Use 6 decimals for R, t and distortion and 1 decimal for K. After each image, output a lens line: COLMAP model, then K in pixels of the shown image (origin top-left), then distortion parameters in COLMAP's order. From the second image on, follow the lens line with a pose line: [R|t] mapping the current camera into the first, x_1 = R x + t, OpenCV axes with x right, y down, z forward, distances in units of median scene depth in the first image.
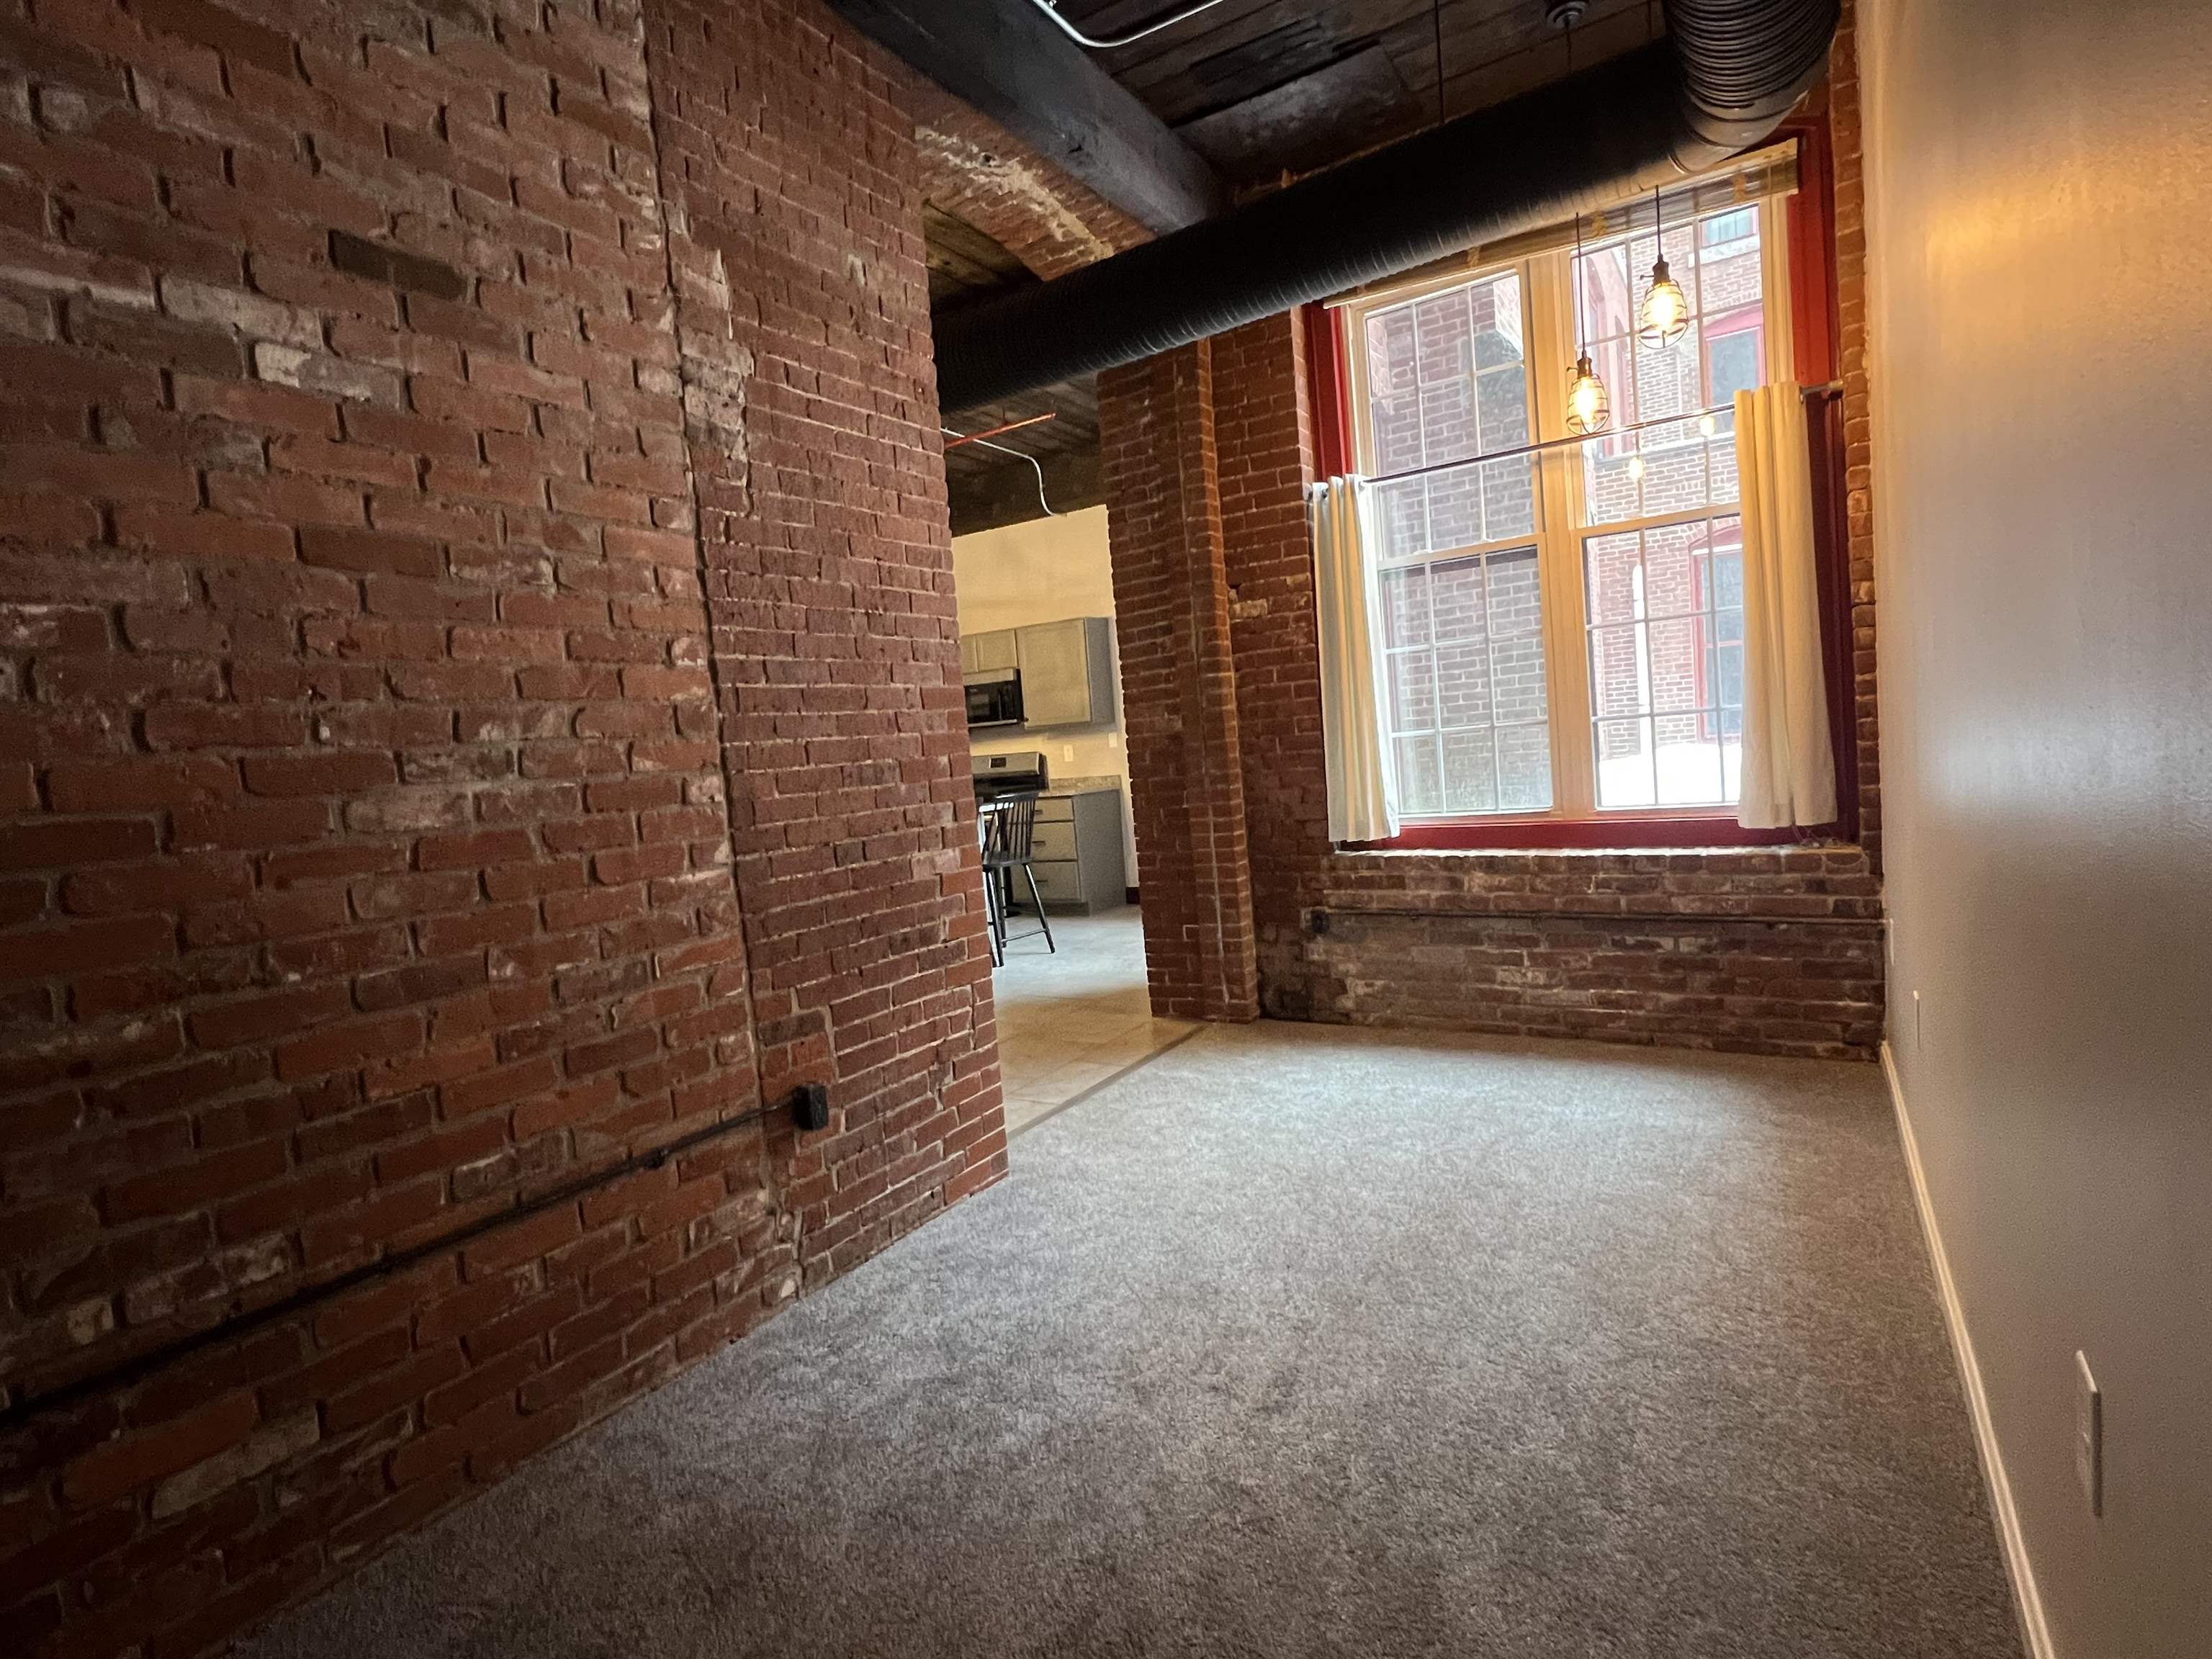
lens RADIAL K [[1099.6, 0, 1106.0], [0, 1099.6, 829.5], [0, 0, 1]] dist [0.001591, -0.000412]
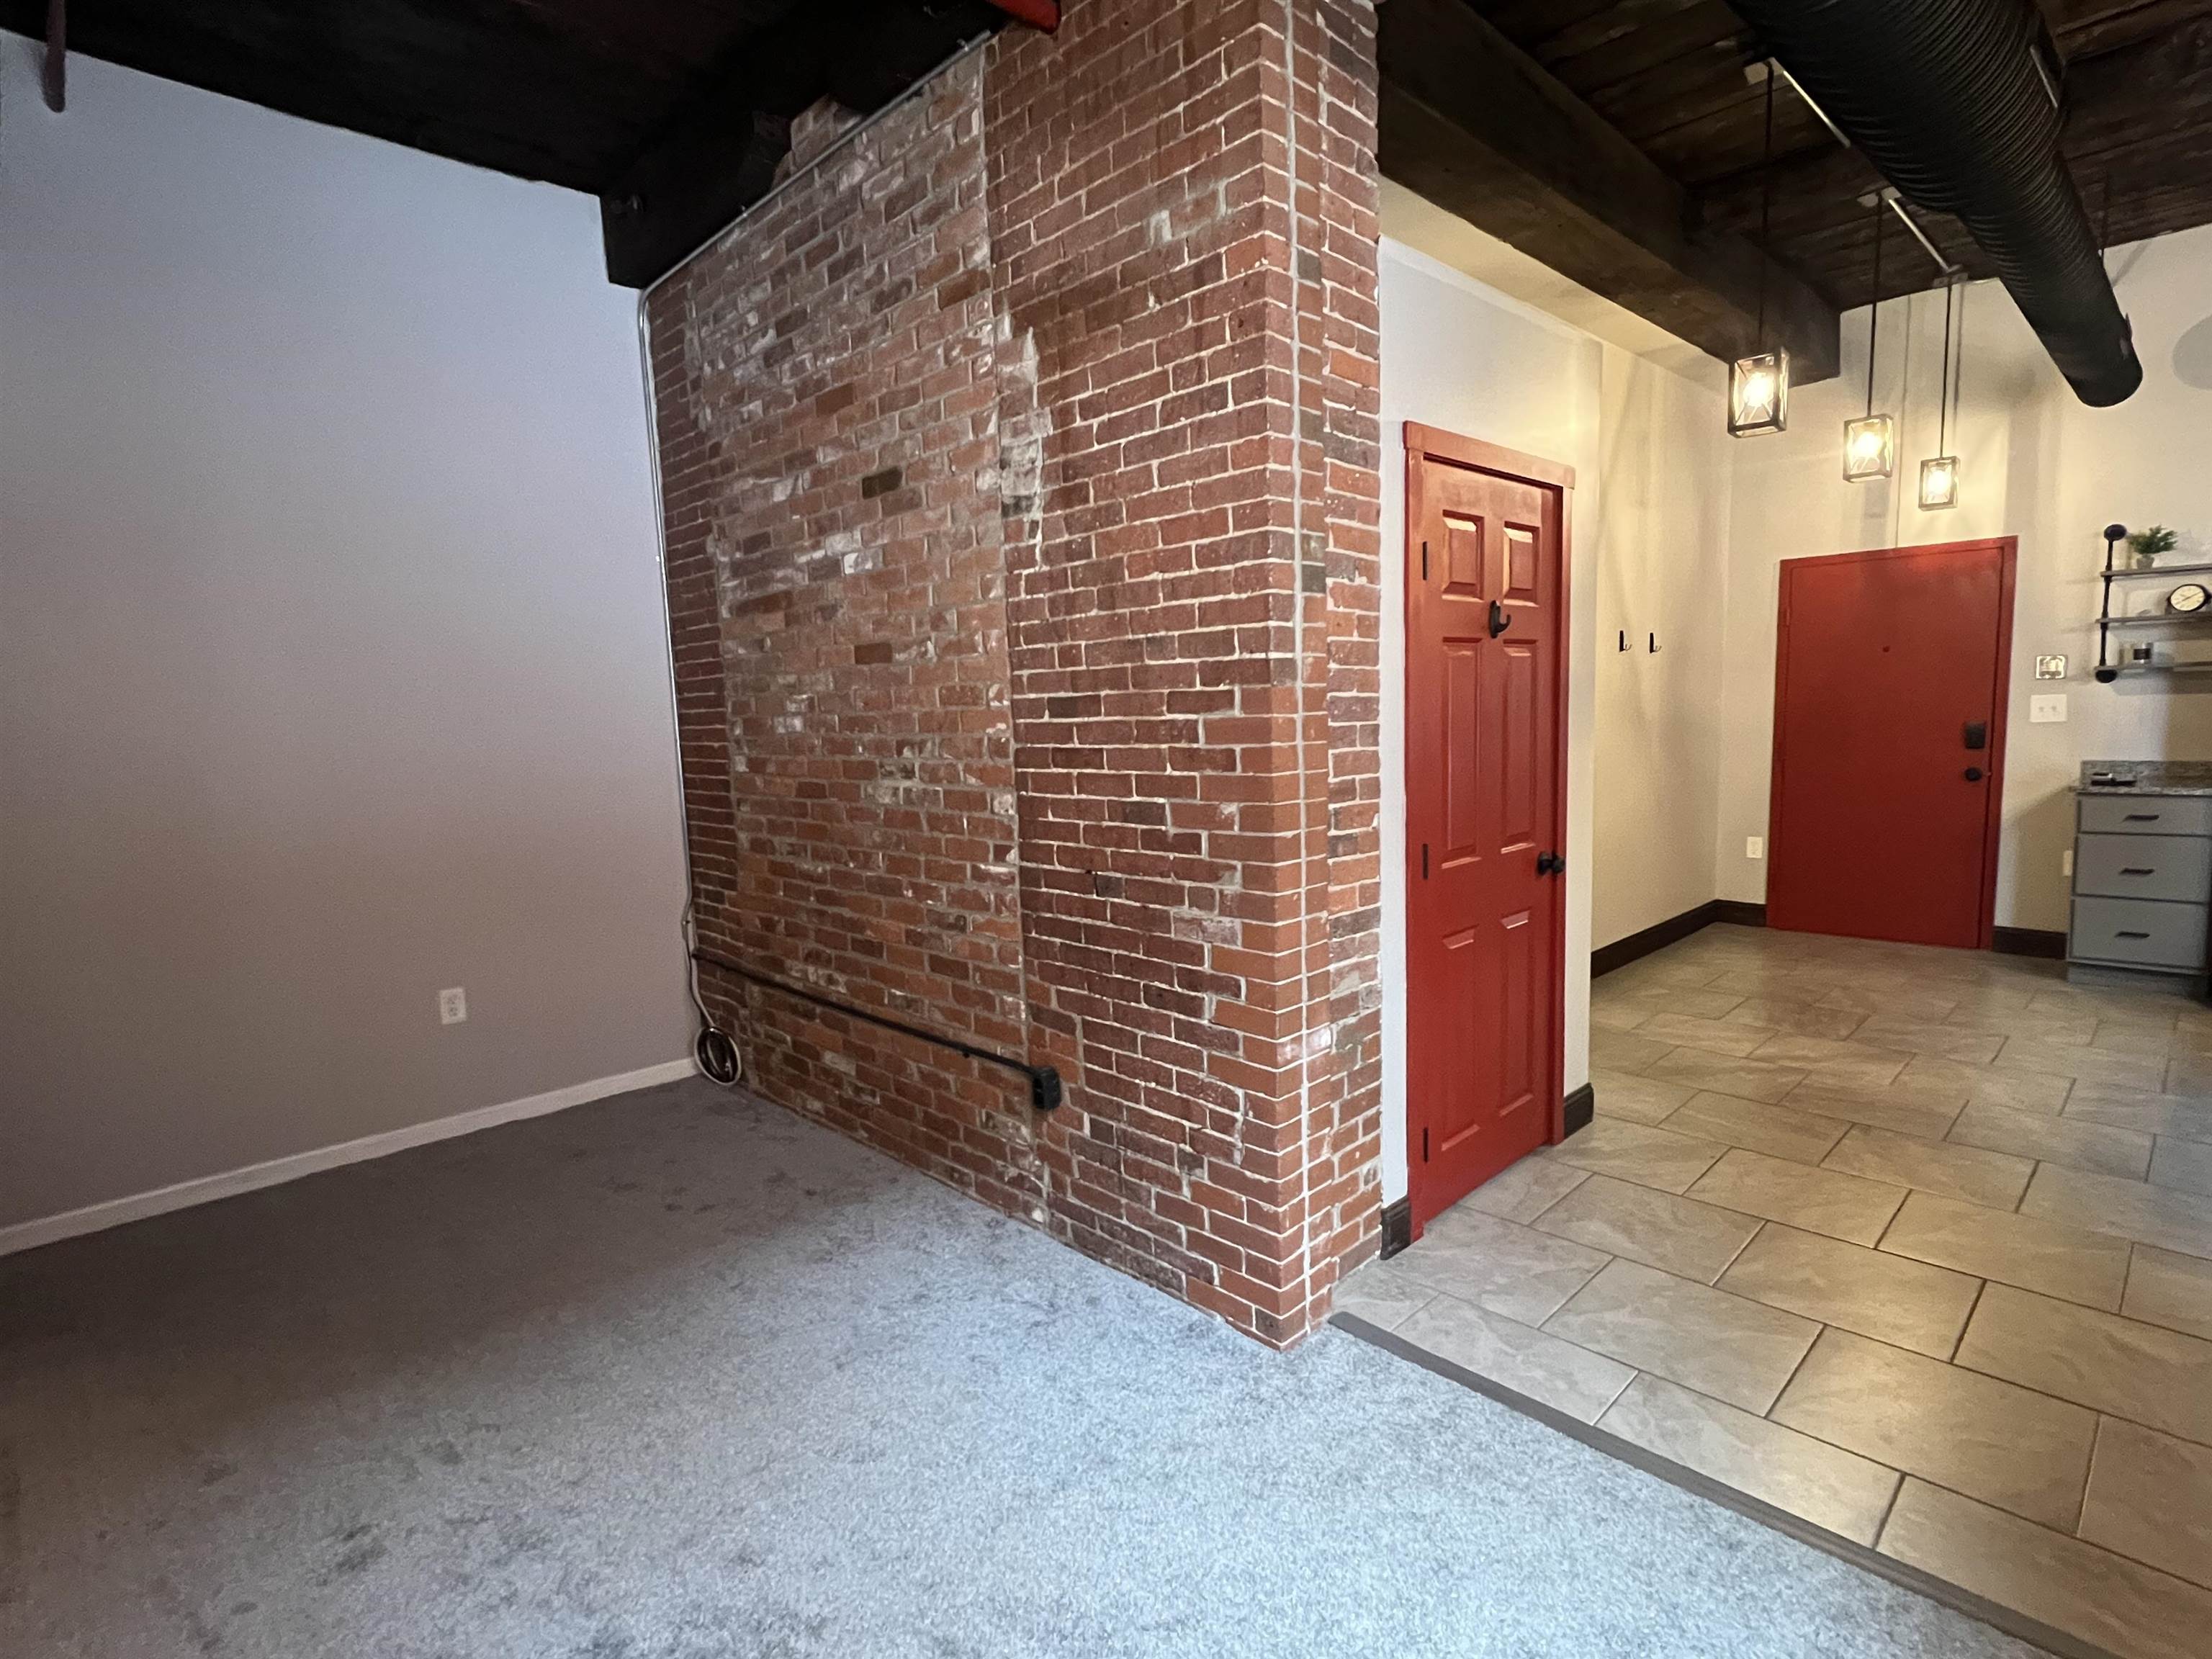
lens RADIAL K [[1099.6, 0, 1106.0], [0, 1099.6, 829.5], [0, 0, 1]] dist [0.001591, -0.000412]
pose [[-0.237247, 0.201605, -0.950300, 0.815402], [-0.016033, 0.977283, 0.211332, -0.277356], [0.971317, 0.065374, -0.228625, 1.409446]]
